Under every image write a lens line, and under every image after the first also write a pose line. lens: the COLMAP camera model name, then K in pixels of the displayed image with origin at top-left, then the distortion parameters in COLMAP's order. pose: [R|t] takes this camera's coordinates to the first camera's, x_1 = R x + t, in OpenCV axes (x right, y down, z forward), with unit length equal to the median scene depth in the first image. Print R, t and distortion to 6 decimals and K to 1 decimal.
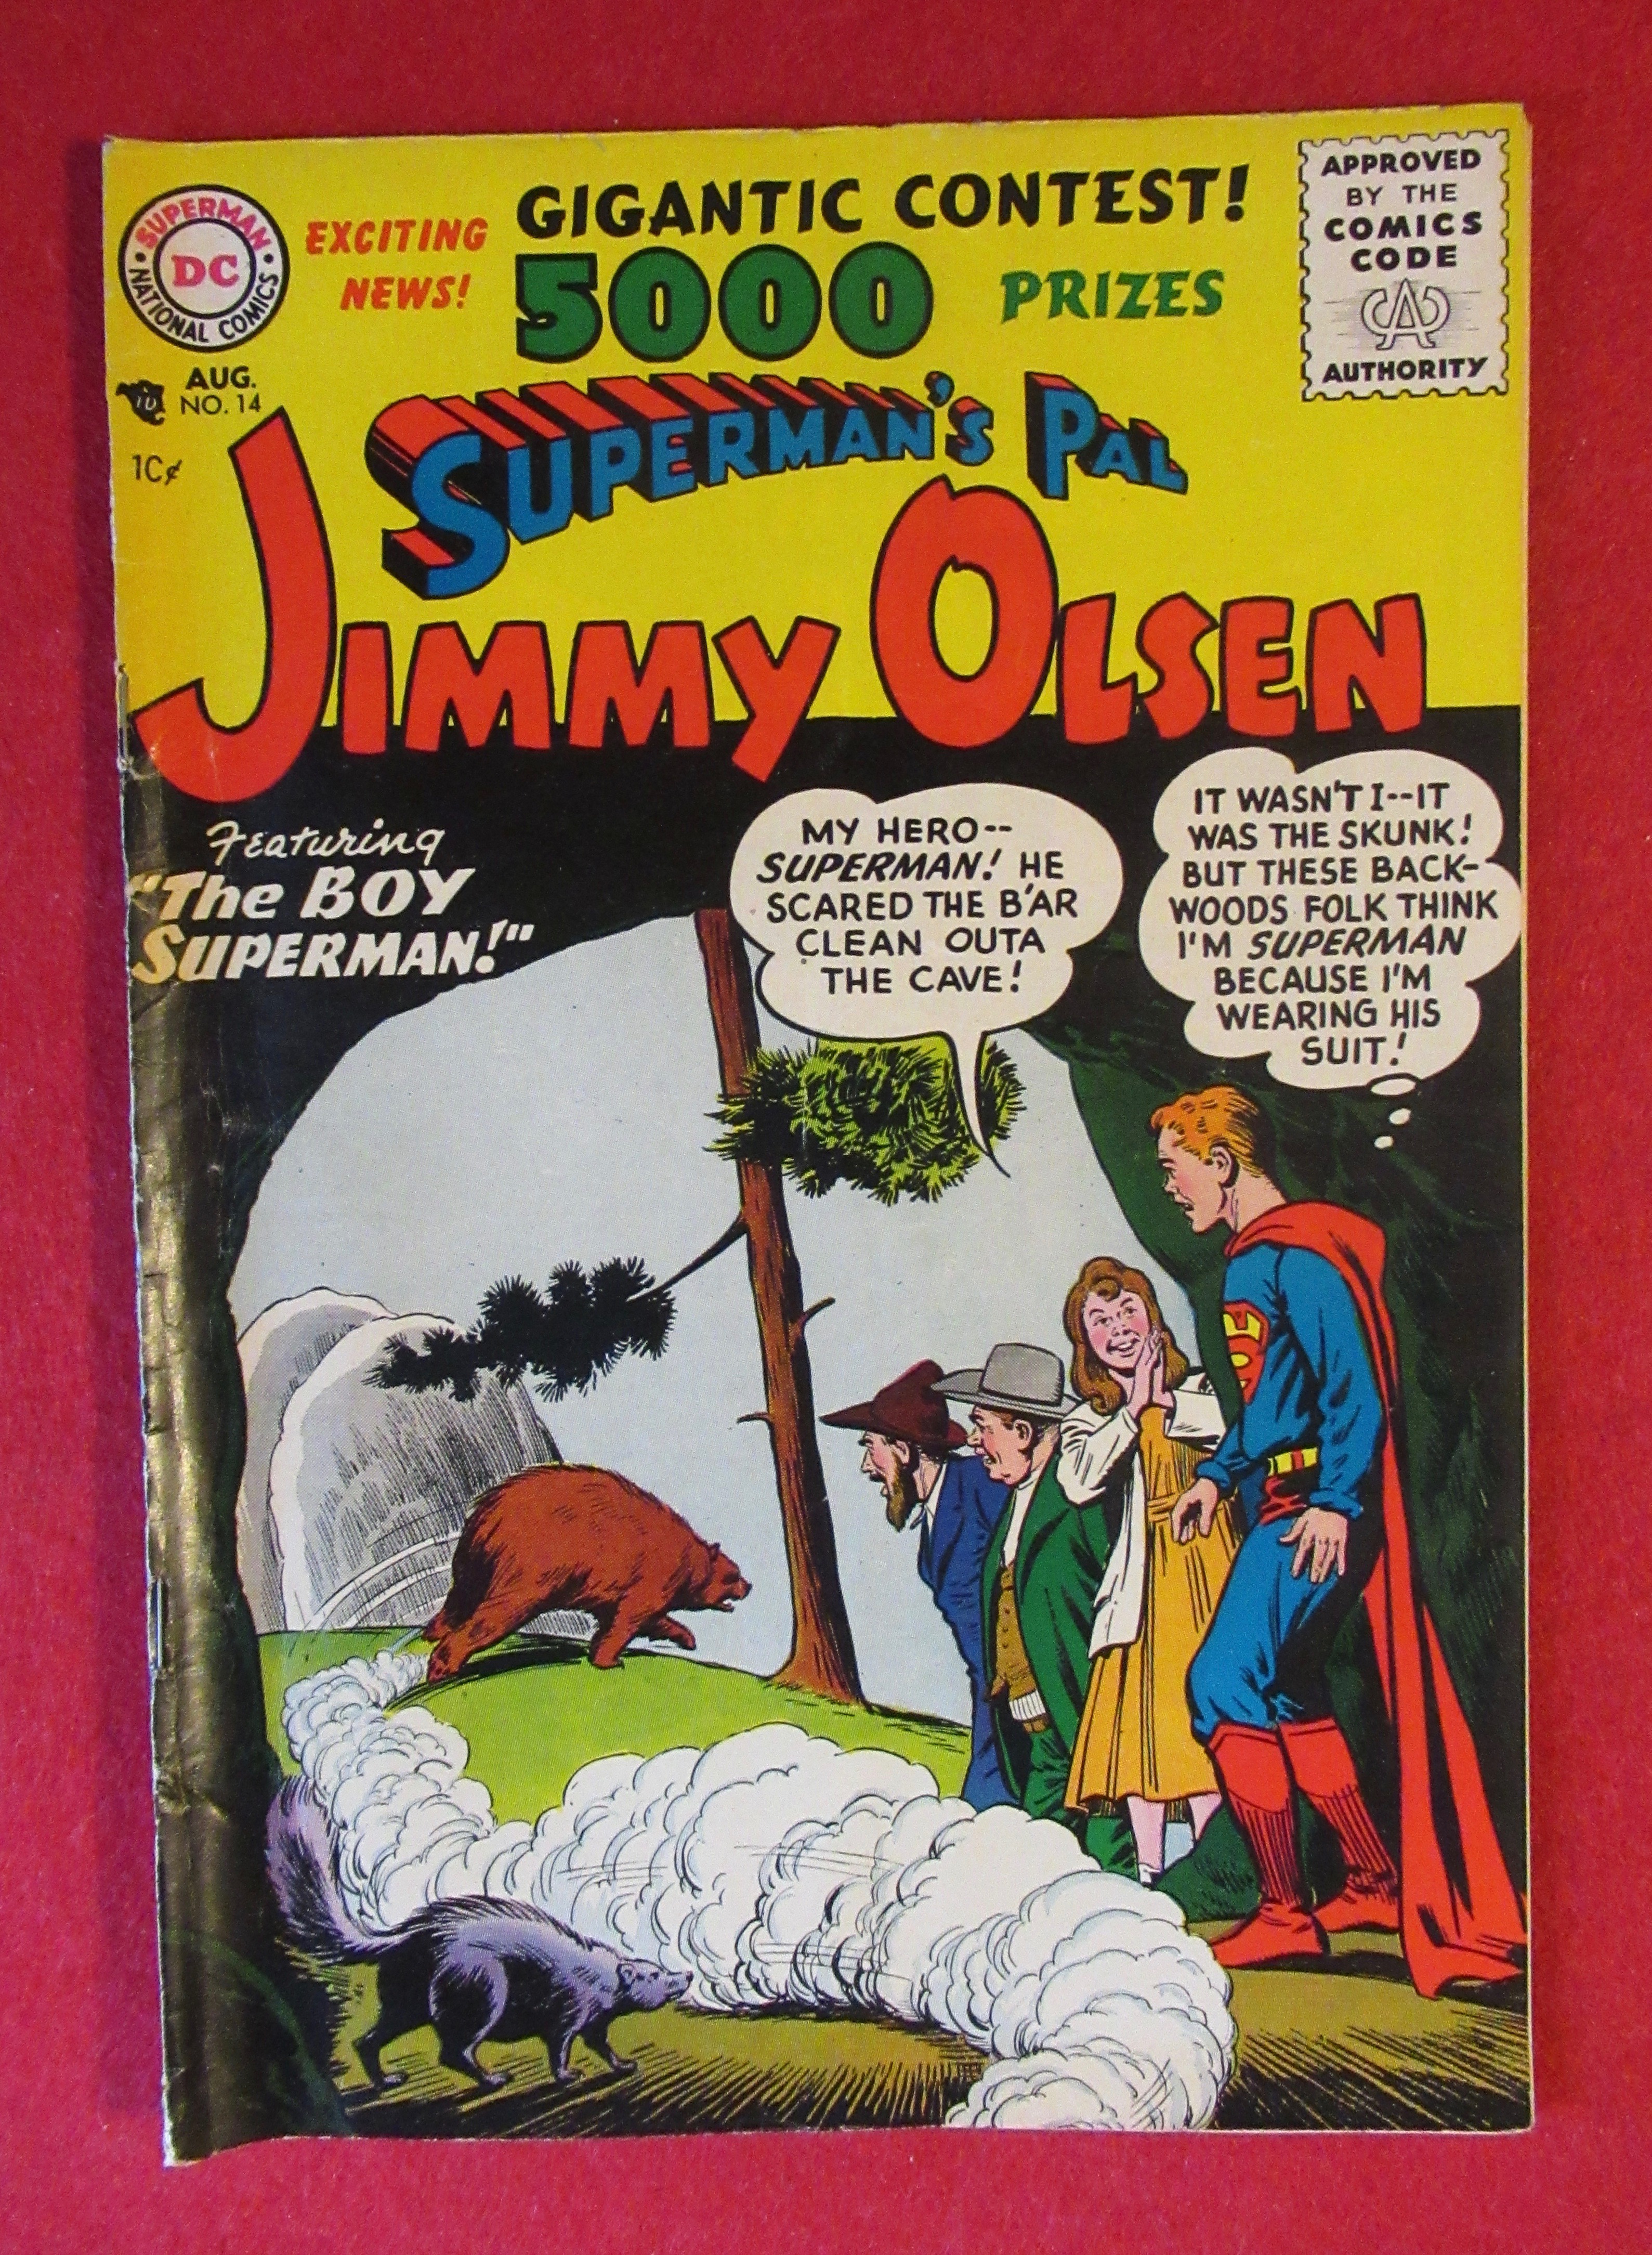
lens RADIAL K [[8807.3, 0, 824.2], [0, 8807.3, 1129.9], [0, 0, 1]] dist [1.863928, 0.000000]
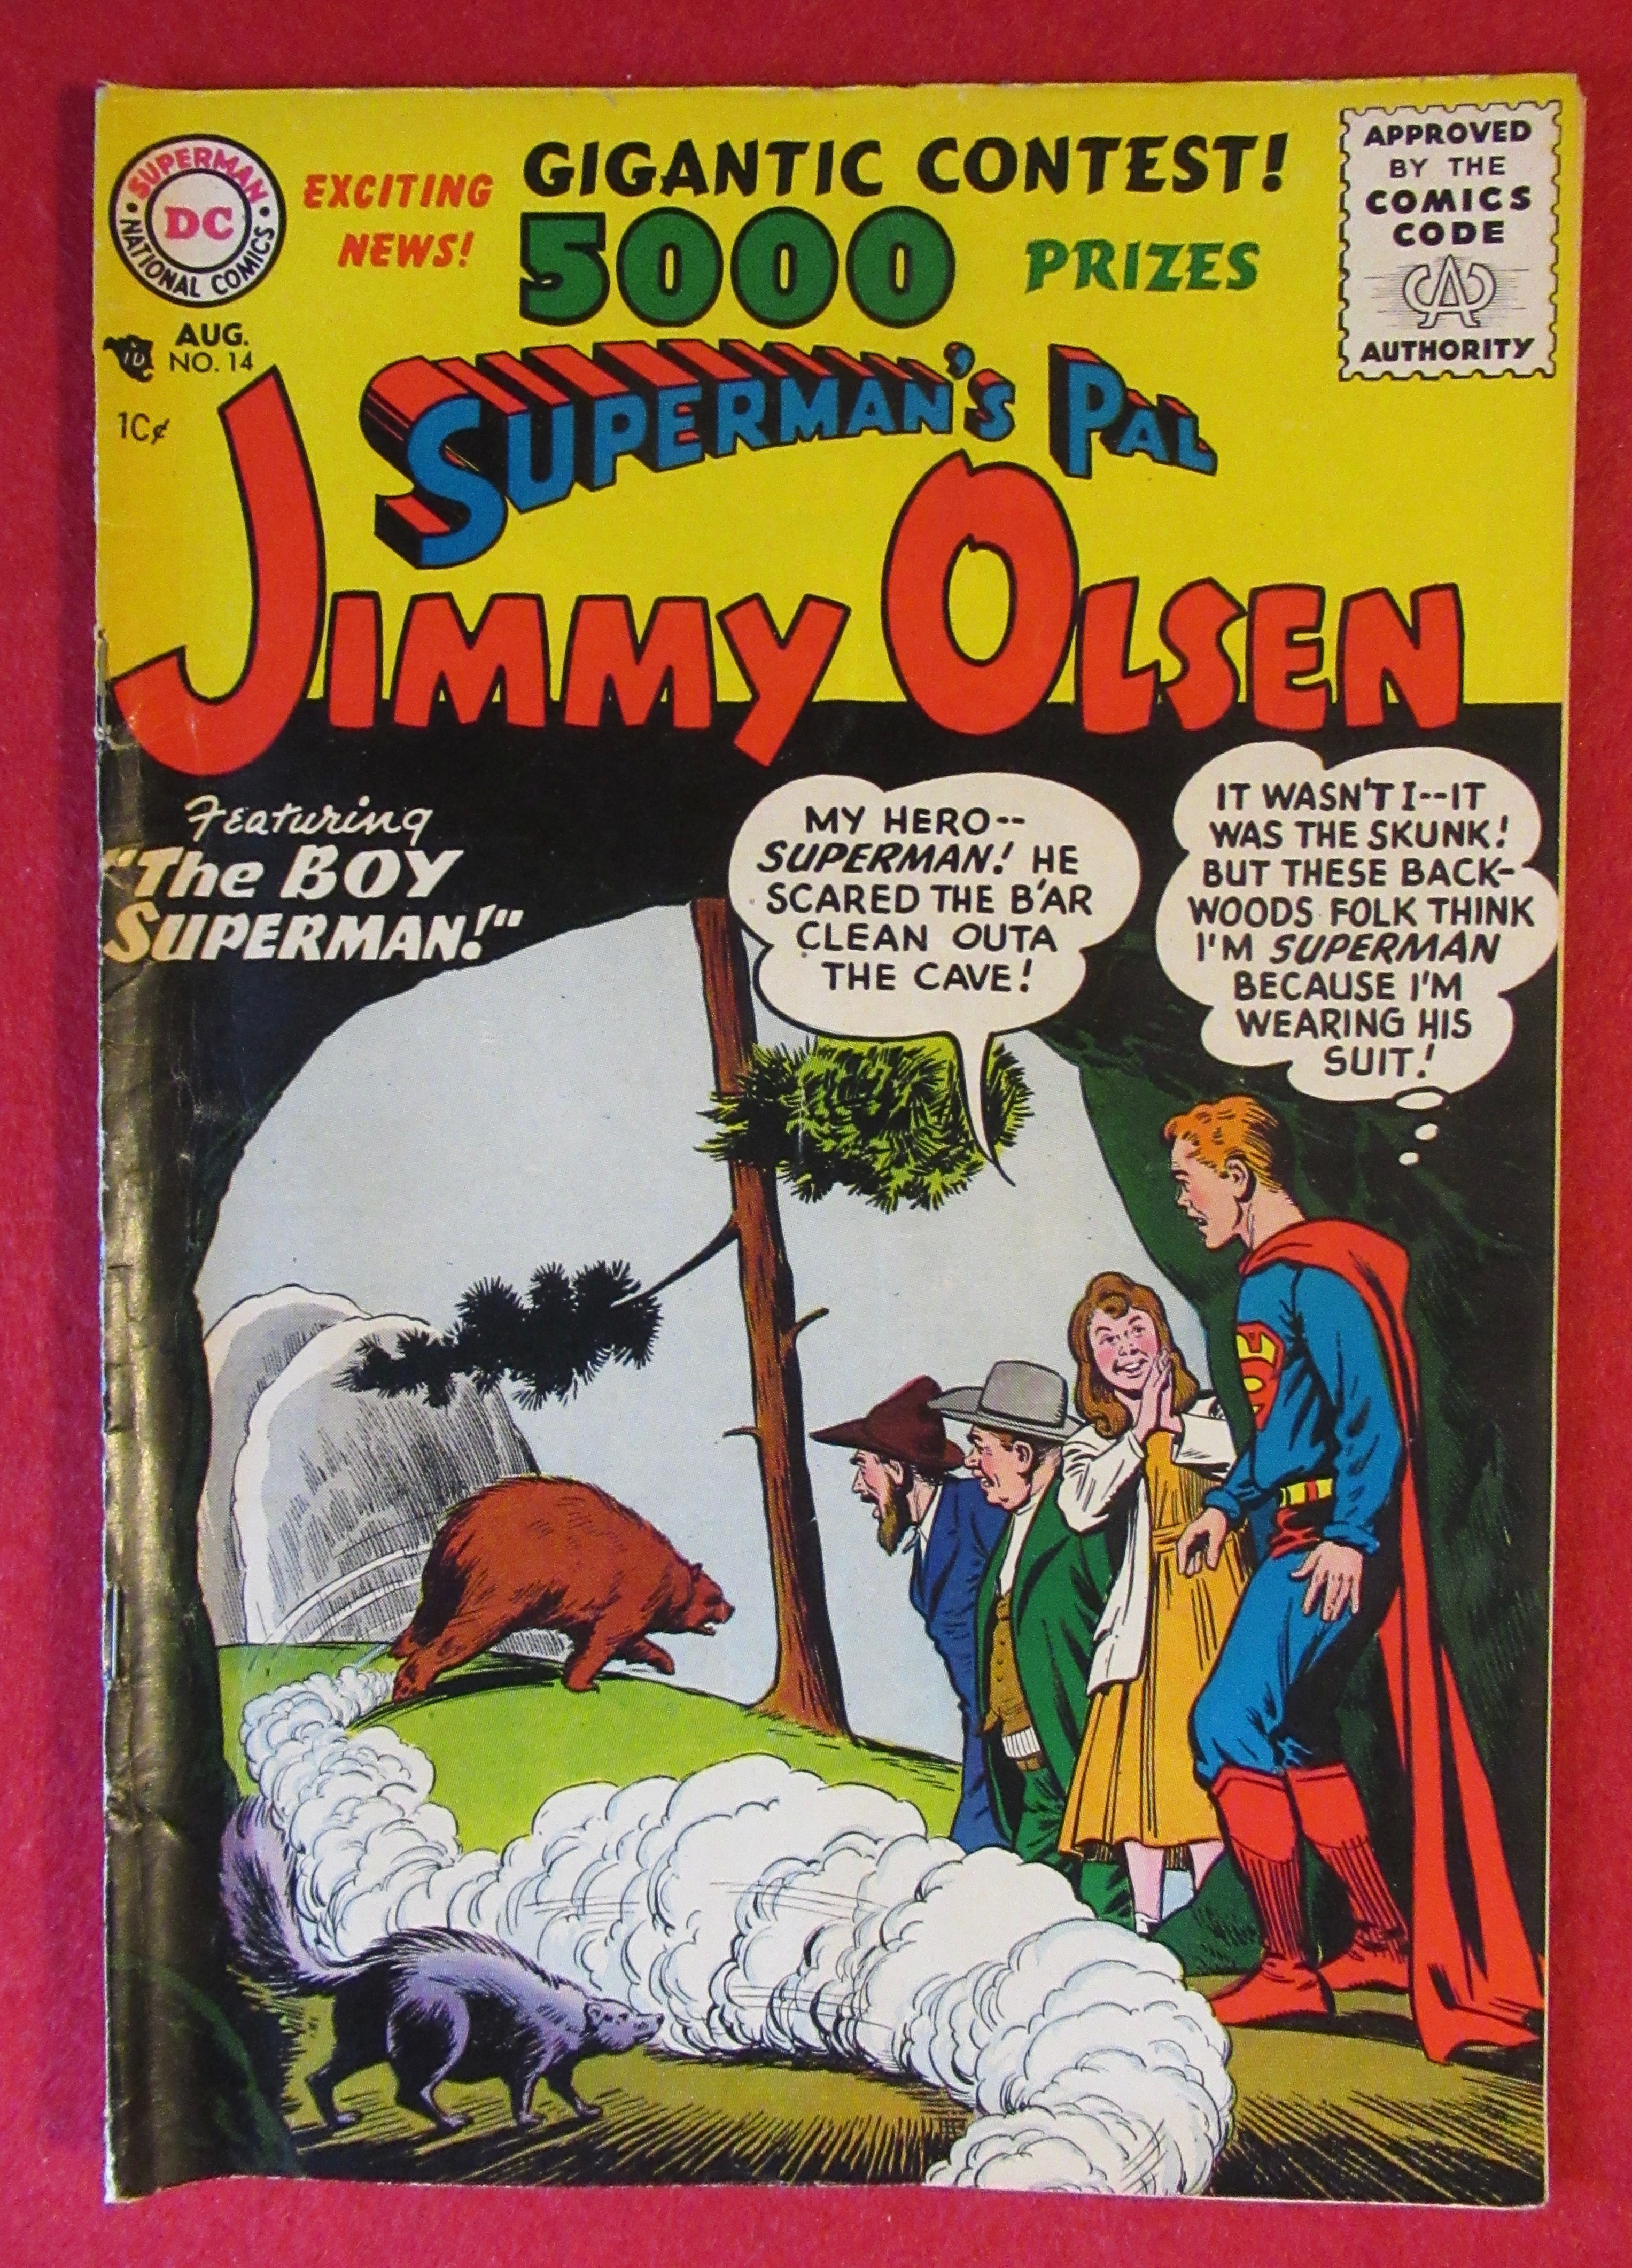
lens RADIAL K [[8272.9, 0, 812.7], [0, 8272.9, 1126.5], [0, 0, 1]] dist [1.662481, 0.000000]
pose [[0.999745, 0.022534, -0.001165, 0.000072], [-0.022531, 0.999744, 0.002247, -0.002569], [0.001215, -0.002220, 0.999997, 0.102290]]
